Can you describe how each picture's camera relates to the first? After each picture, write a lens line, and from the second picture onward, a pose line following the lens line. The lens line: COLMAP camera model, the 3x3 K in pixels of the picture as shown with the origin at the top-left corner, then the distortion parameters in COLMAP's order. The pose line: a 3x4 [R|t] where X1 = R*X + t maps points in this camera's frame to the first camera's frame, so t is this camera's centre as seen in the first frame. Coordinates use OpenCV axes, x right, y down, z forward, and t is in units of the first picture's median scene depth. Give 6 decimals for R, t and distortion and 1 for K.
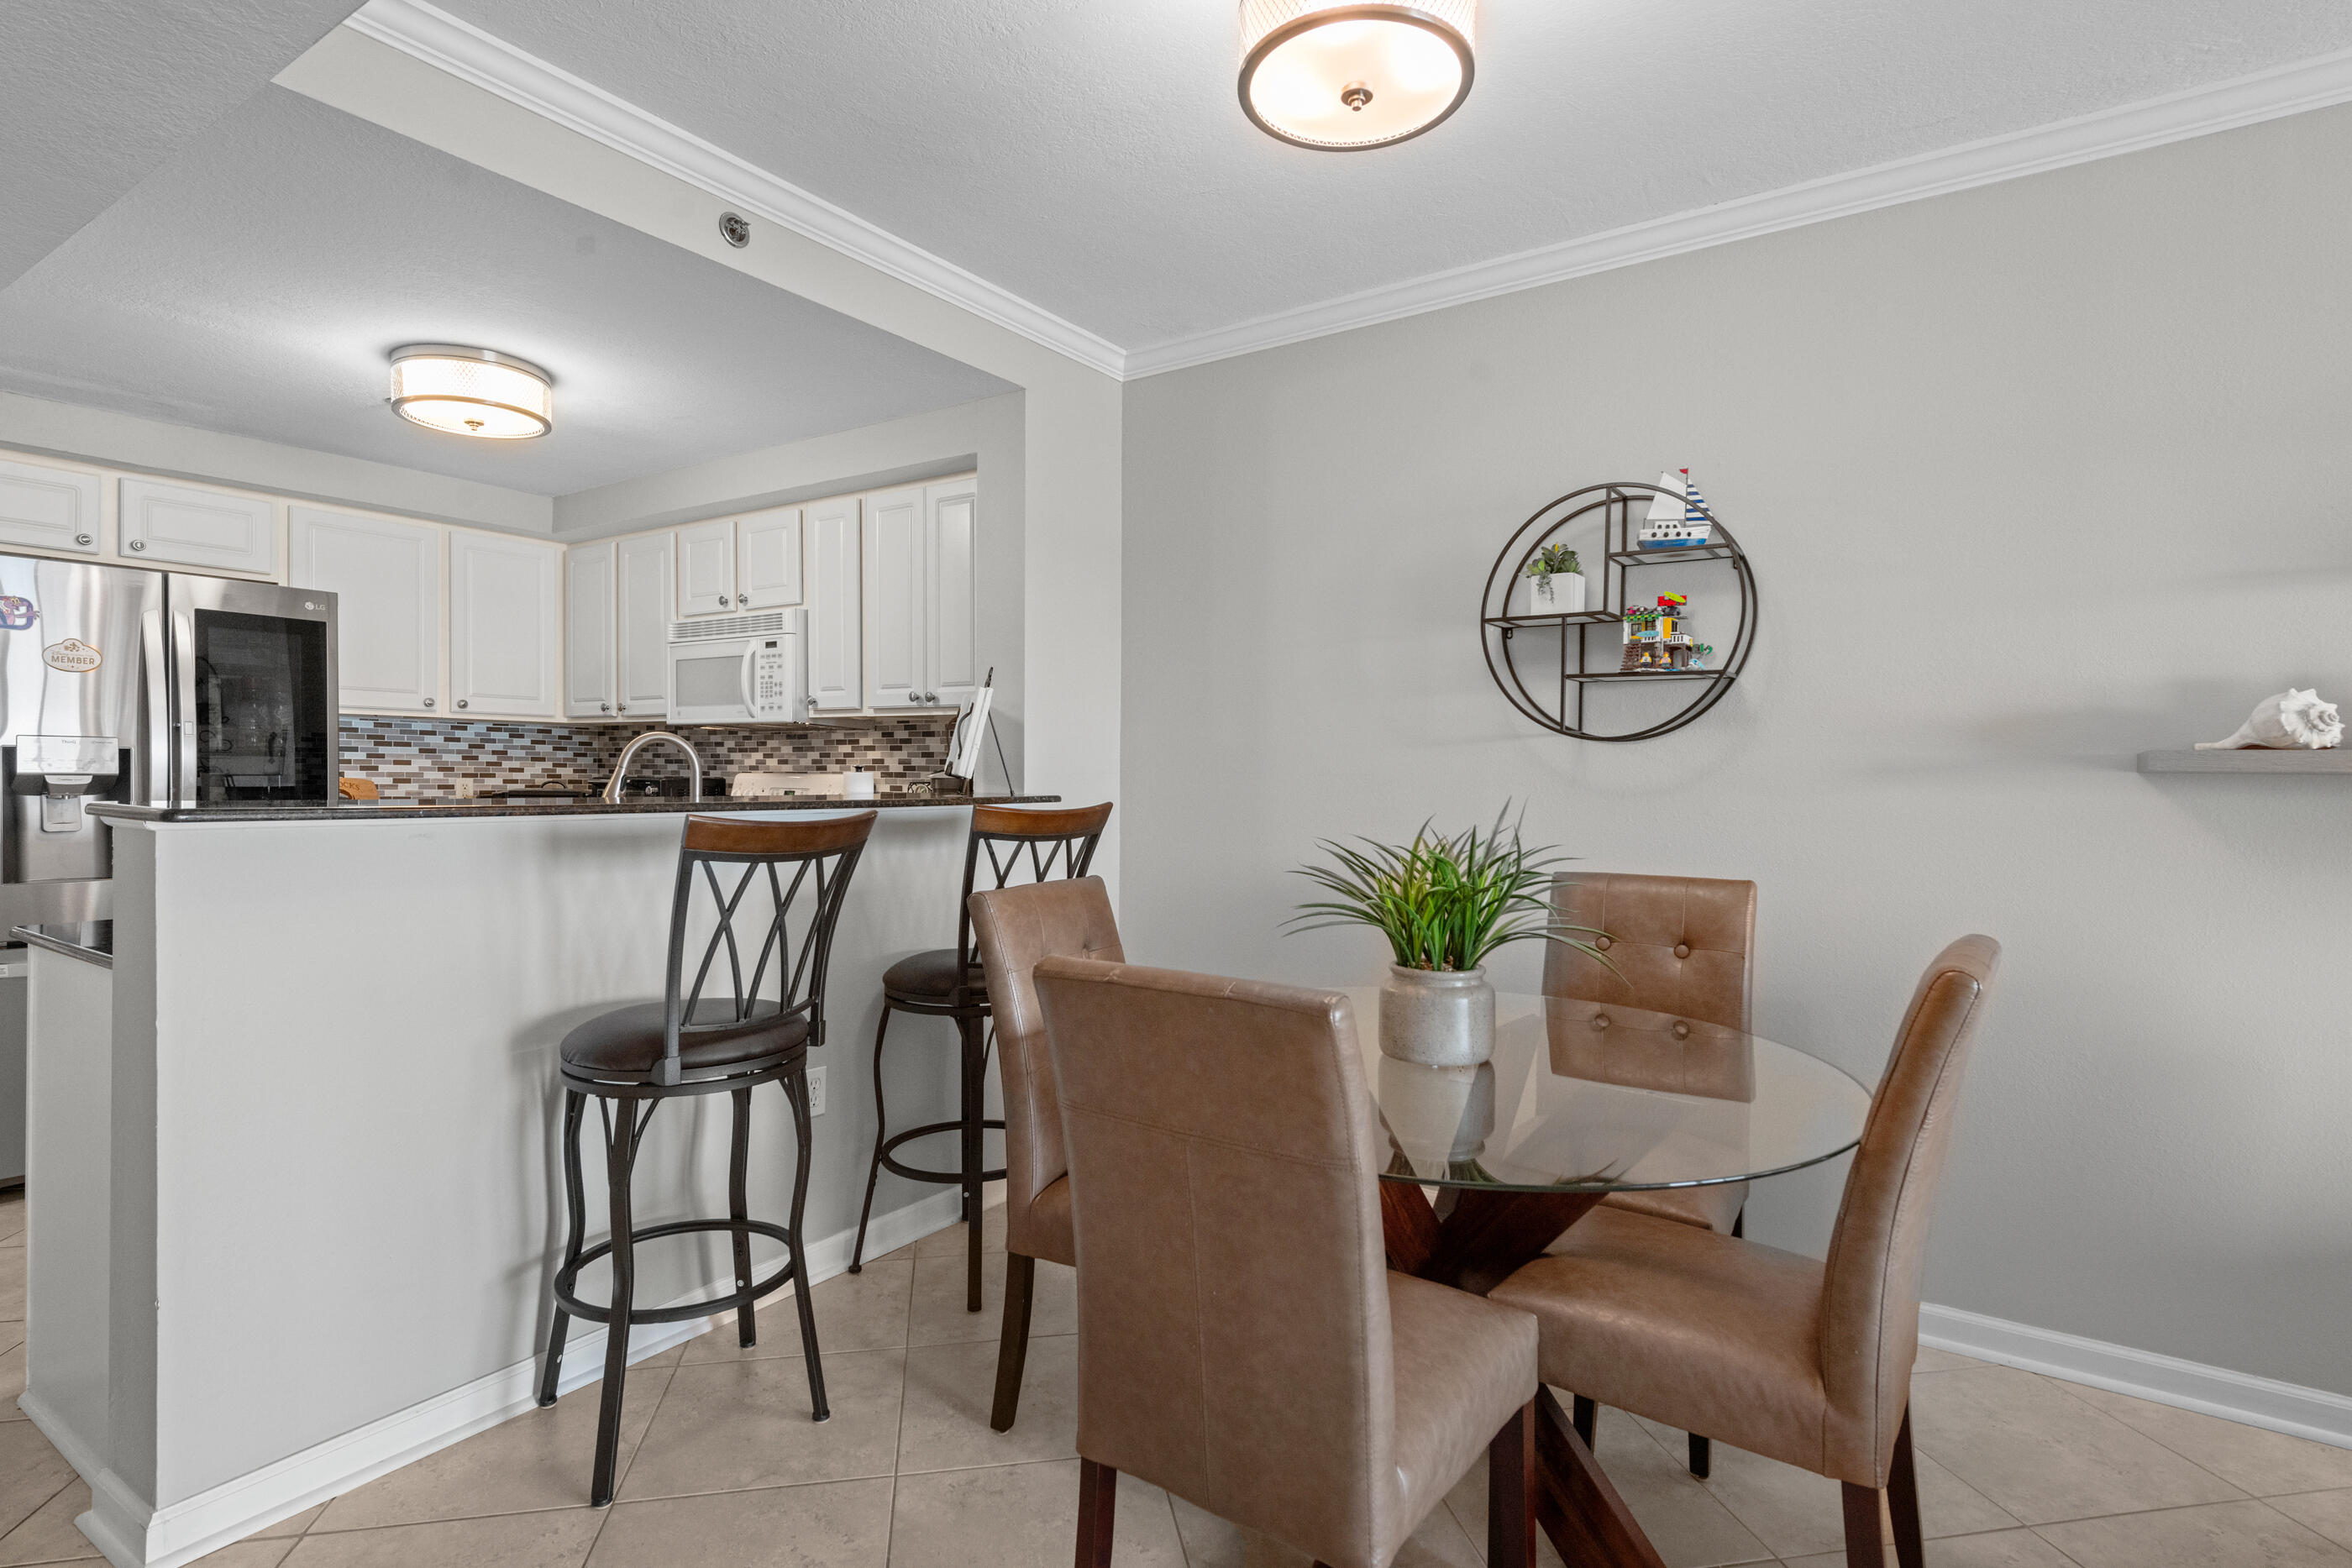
lens RADIAL K [[1150.1, 0, 1156.7], [0, 1150.1, 800.4], [0, 0, 1]] dist [0.019704, -0.008962]
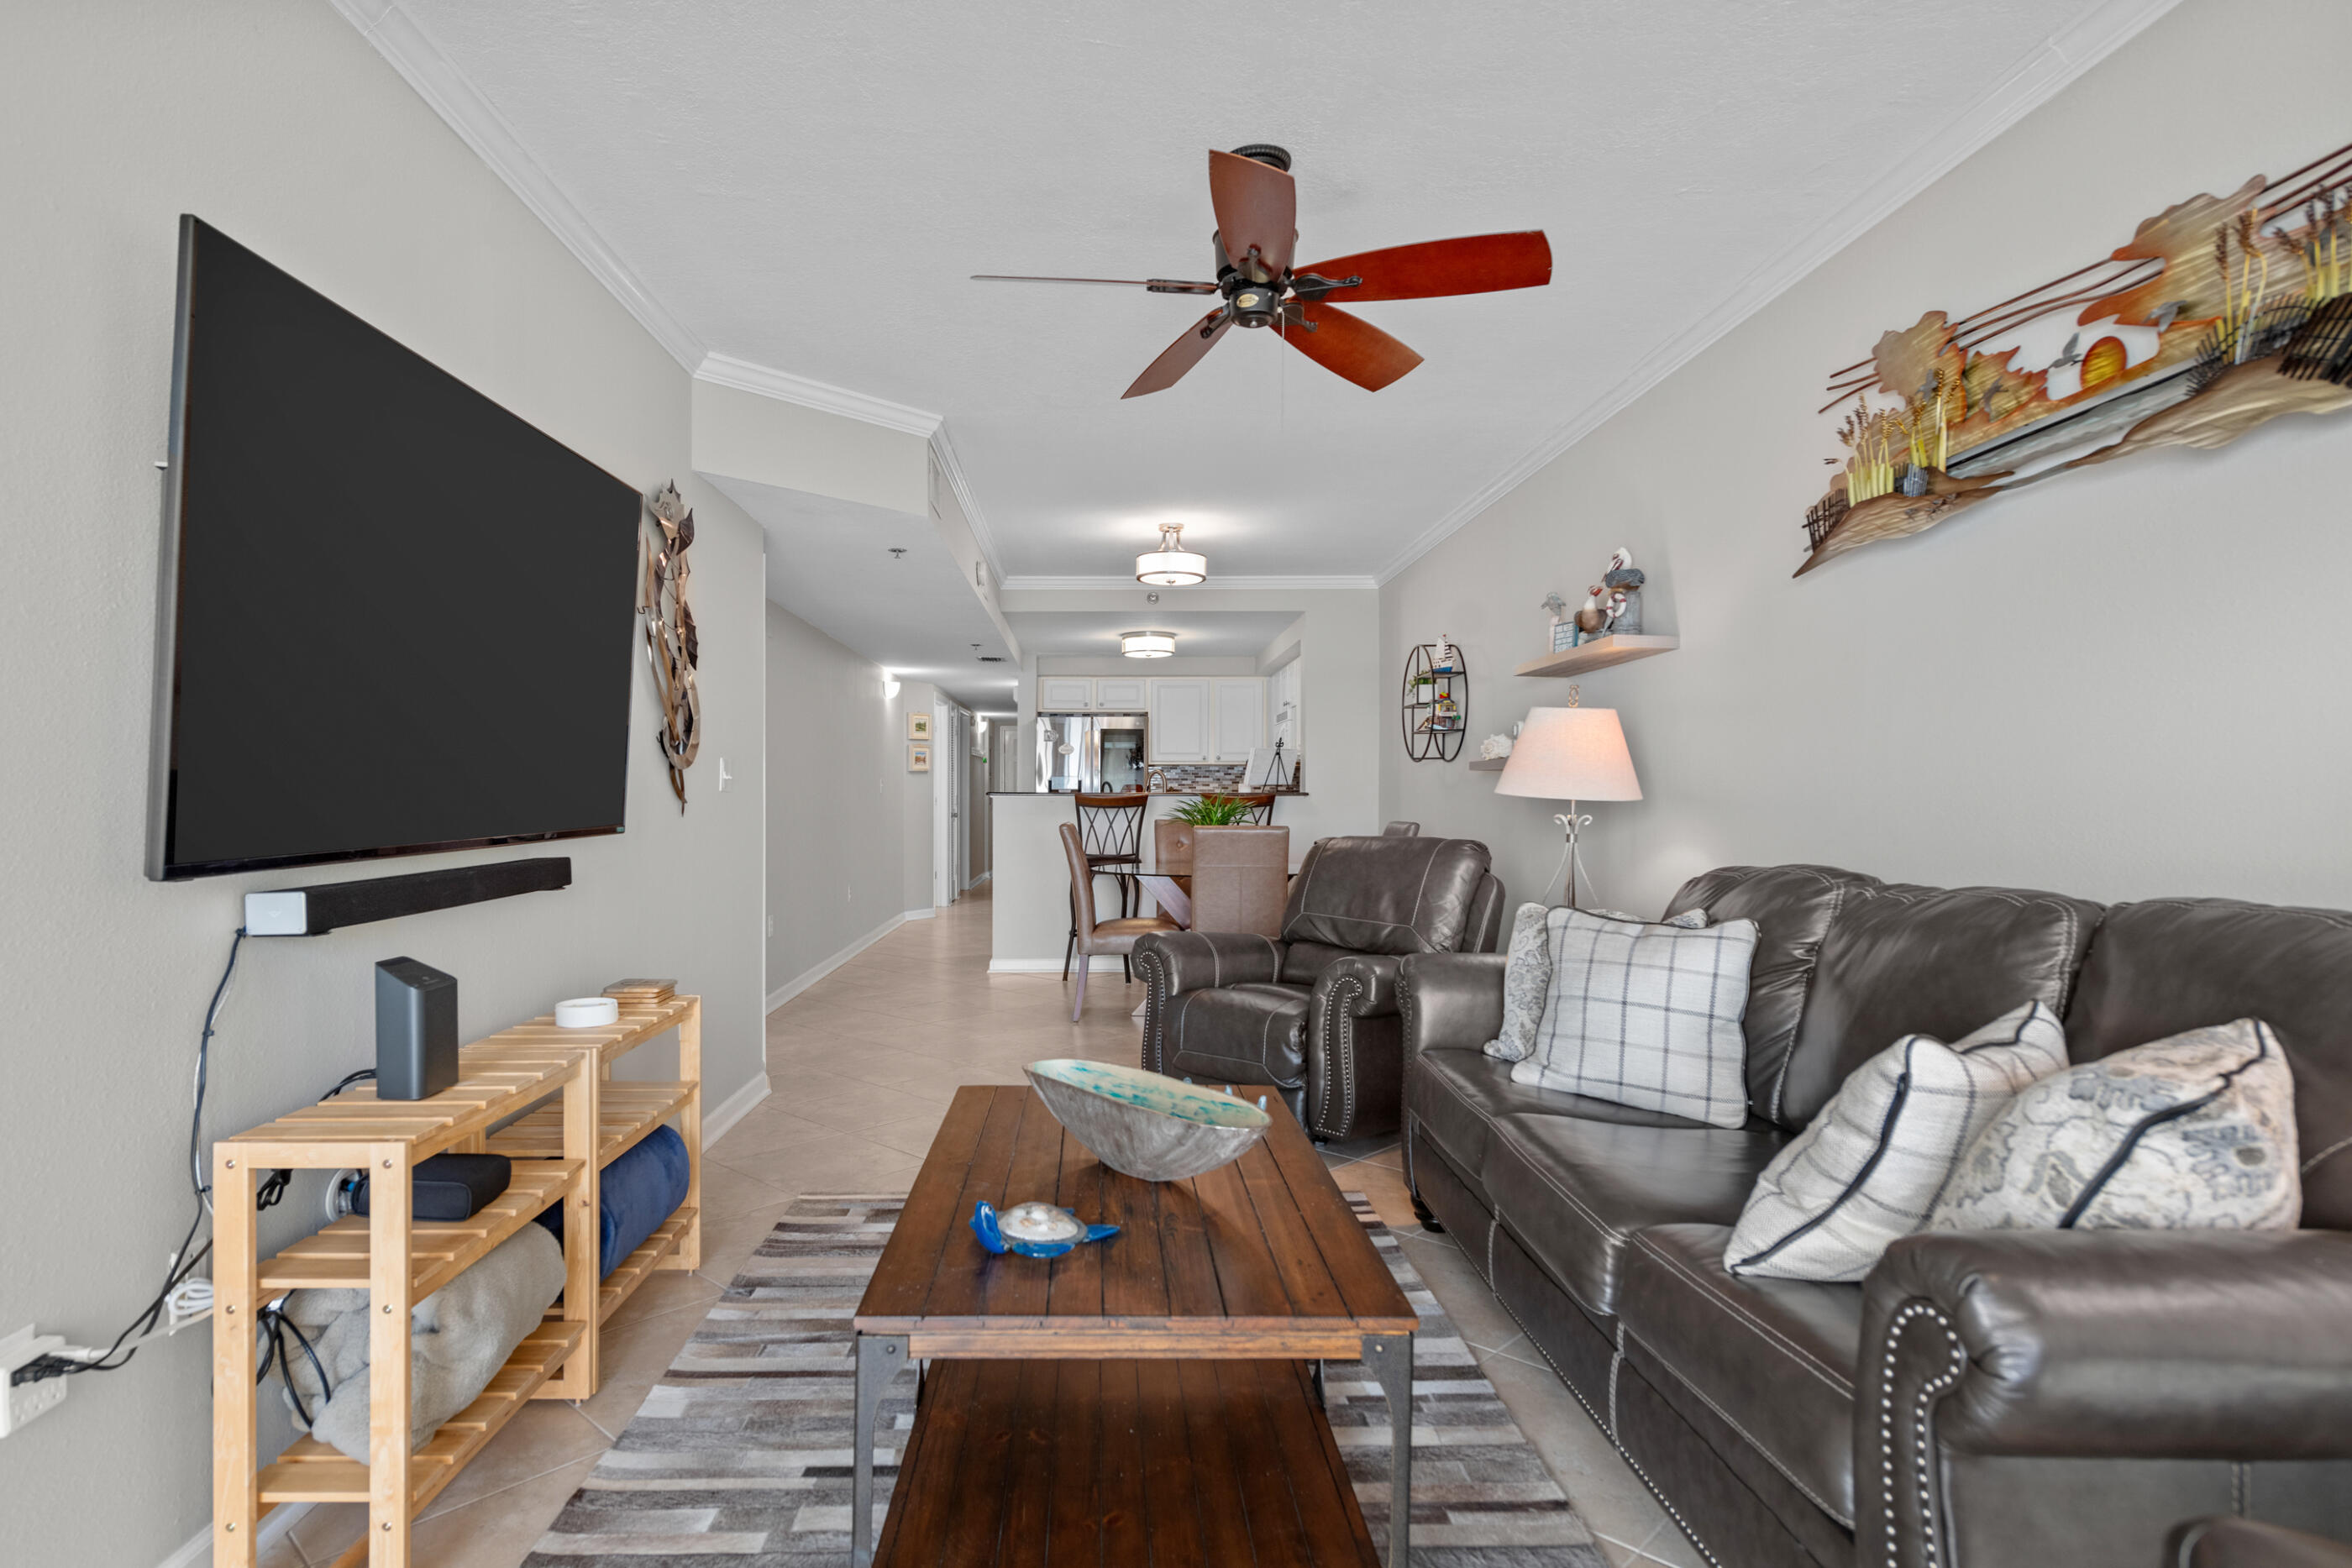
lens RADIAL K [[1150.1, 0, 1136.4], [0, 1150.1, 804.3], [0, 0, 1]] dist [0.019704, -0.008962]
pose [[0.596860, 0.001951, -0.802343, 1.060868], [-0.022398, 0.999648, -0.014231, 0.037899], [0.802032, 0.026465, 0.596694, -0.408439]]
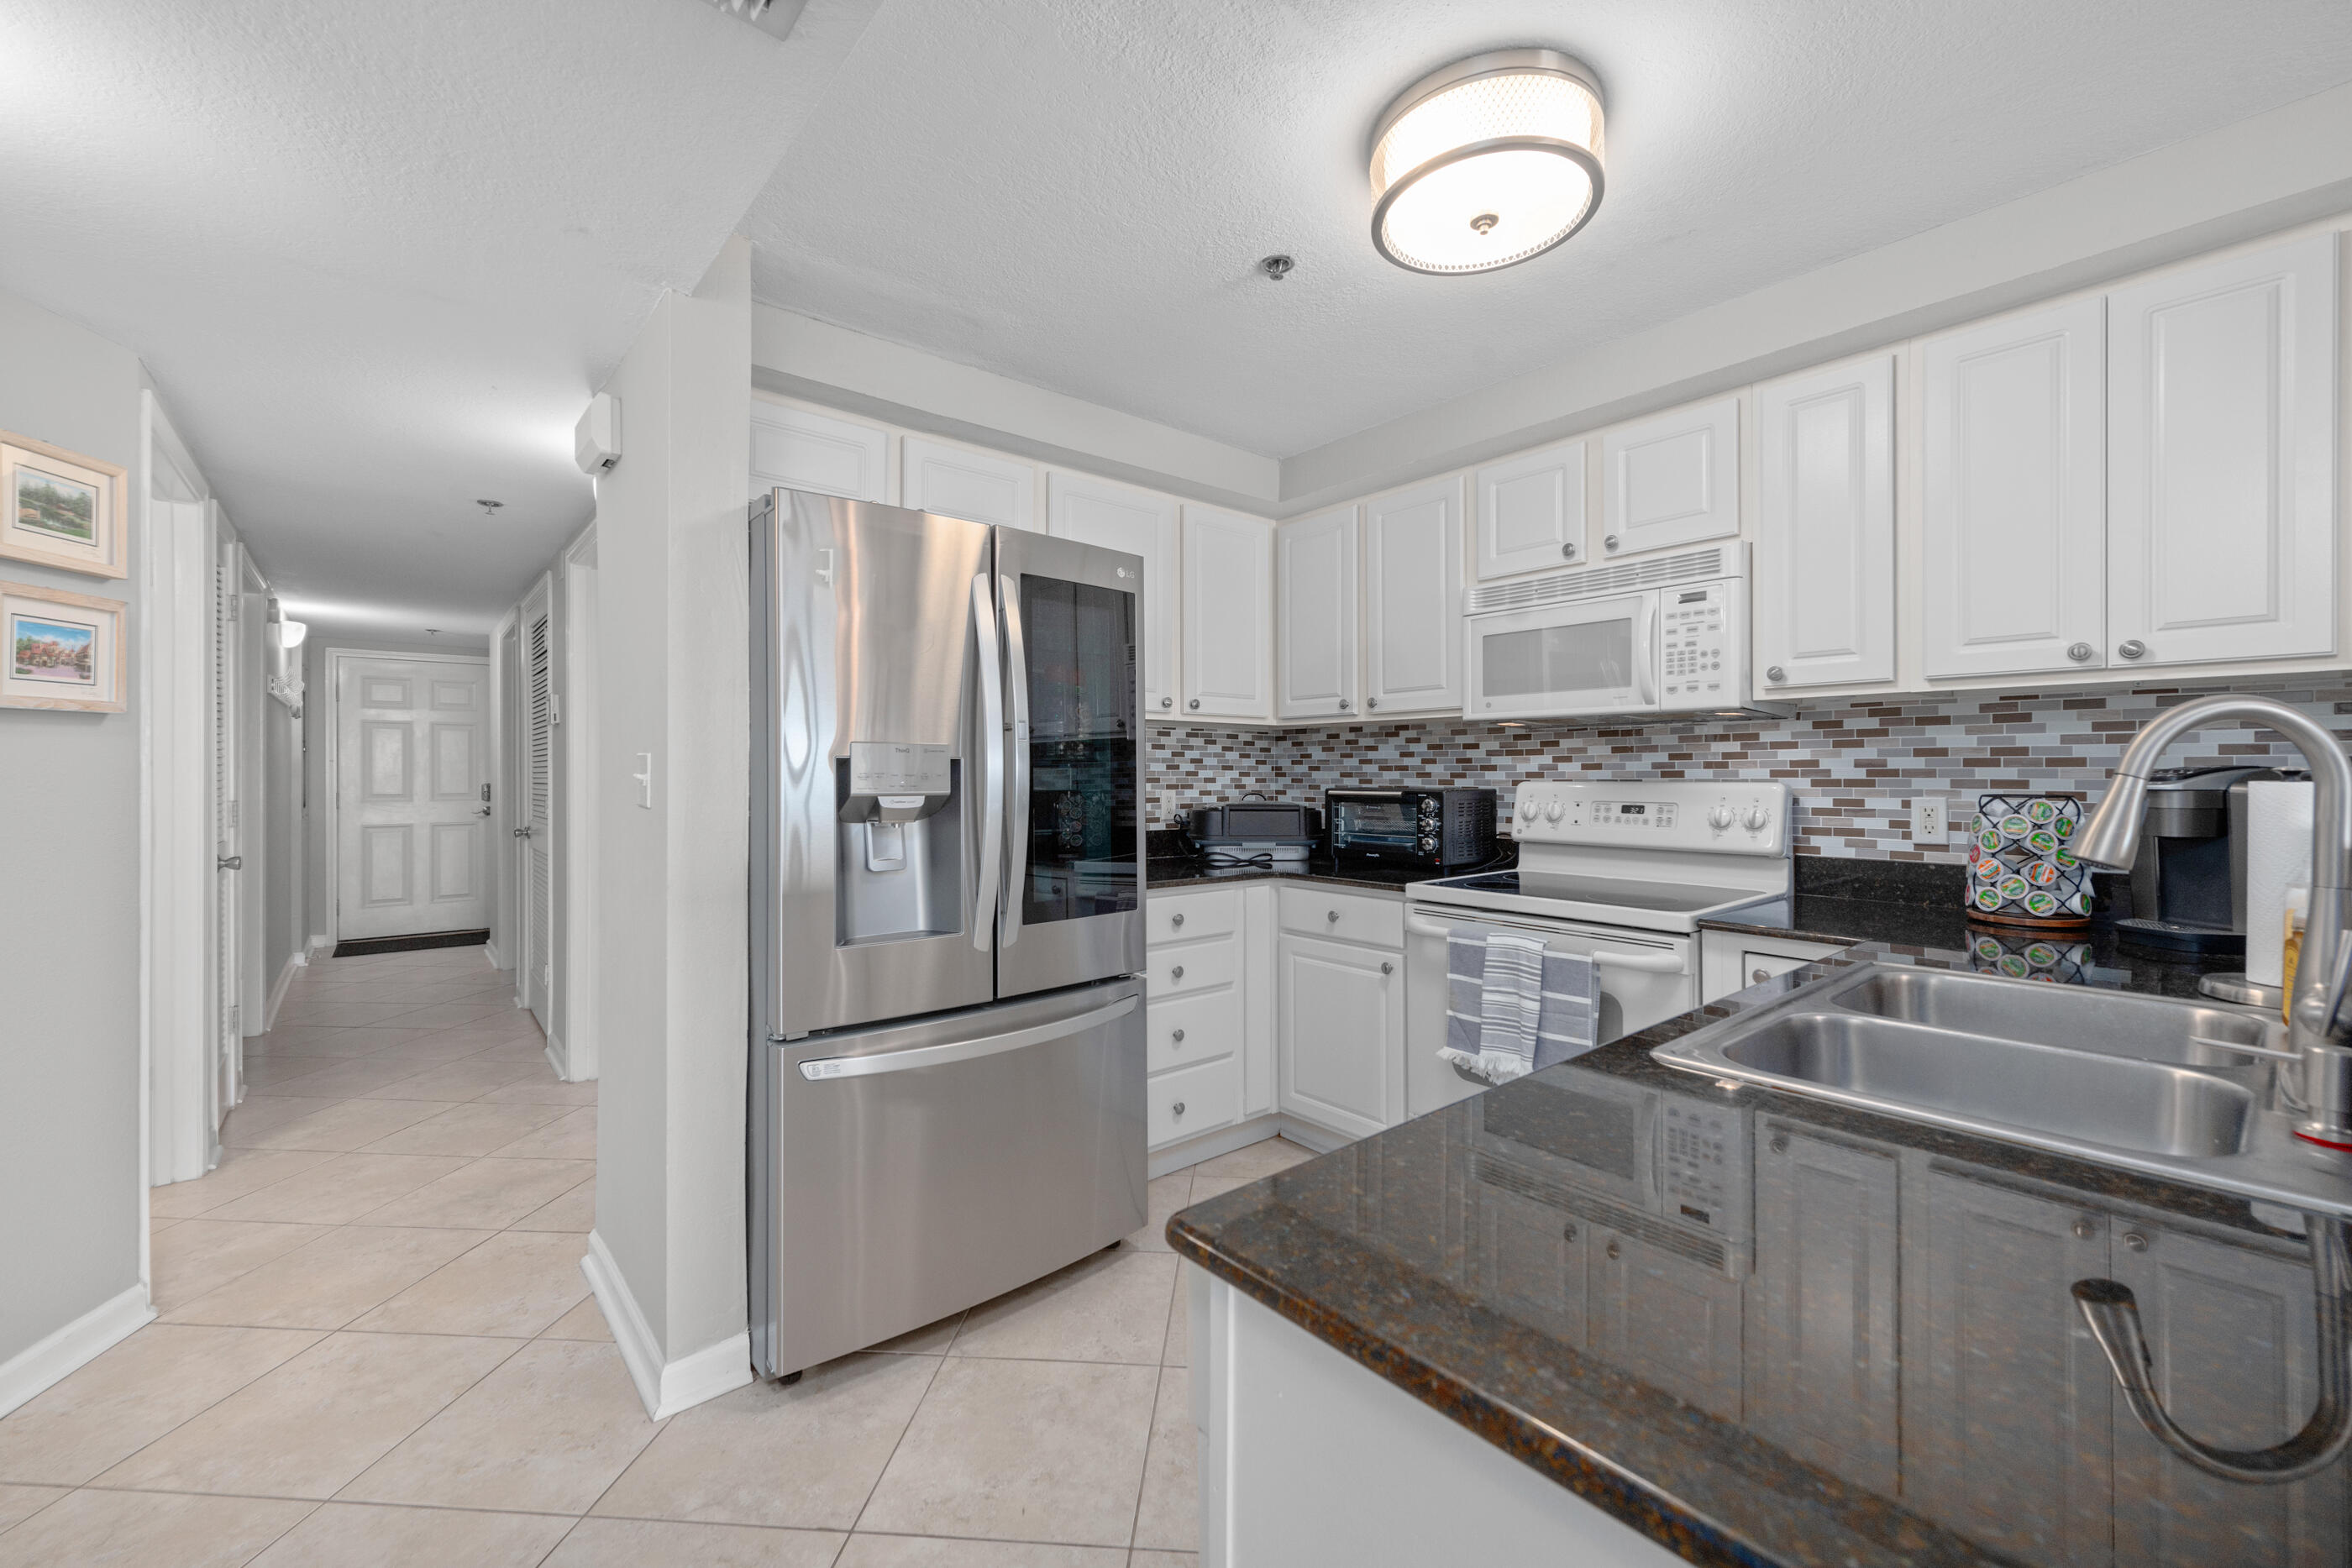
lens RADIAL K [[951.4, 0, 1181.6], [0, 951.4, 781.6], [0, 0, 1]] dist [-0.000332, -0.000100]
pose [[0.965121, -0.009435, -0.261636, -0.435941], [0.004698, 0.999814, -0.018725, -0.013420], [0.261764, 0.016842, 0.964985, 0.331736]]
